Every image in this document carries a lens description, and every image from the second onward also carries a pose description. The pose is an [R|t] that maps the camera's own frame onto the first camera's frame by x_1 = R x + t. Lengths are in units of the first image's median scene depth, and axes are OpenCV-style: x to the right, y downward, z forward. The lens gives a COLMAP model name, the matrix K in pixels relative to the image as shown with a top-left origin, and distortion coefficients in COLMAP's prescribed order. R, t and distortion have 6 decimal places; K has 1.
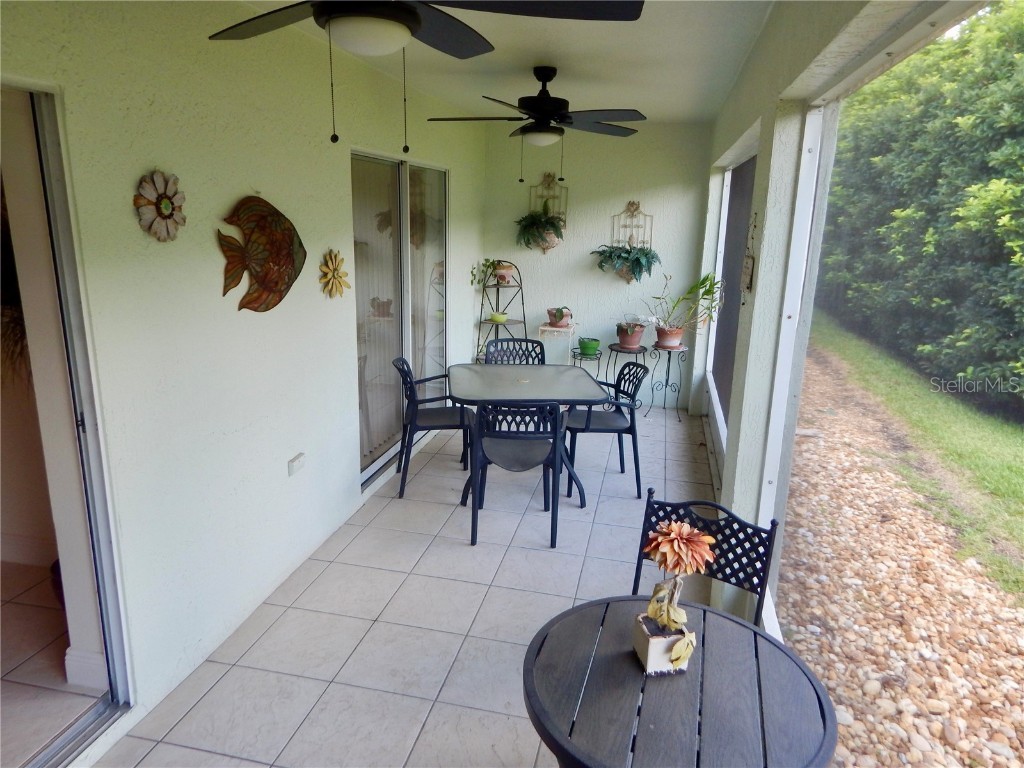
lens RADIAL K [[680.1, 0, 498.4], [0, 680.1, 383.3], [0, 0, 1]] dist [-0.003974, -0.001794]
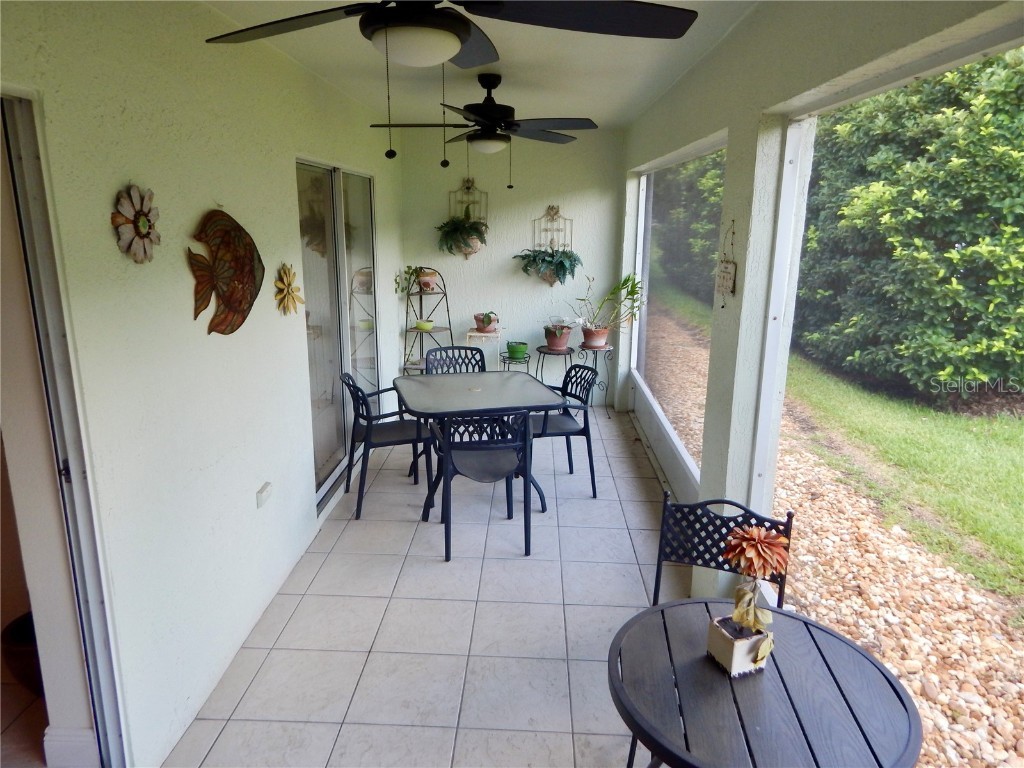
lens RADIAL K [[680.1, 0, 508.3], [0, 680.1, 384.7], [0, 0, 1]] dist [-0.003974, -0.001794]
pose [[0.983245, -0.058393, 0.172683, -0.105243], [0.058595, 0.998274, 0.003932, -0.014068], [-0.172615, 0.006252, 0.984970, 0.018570]]
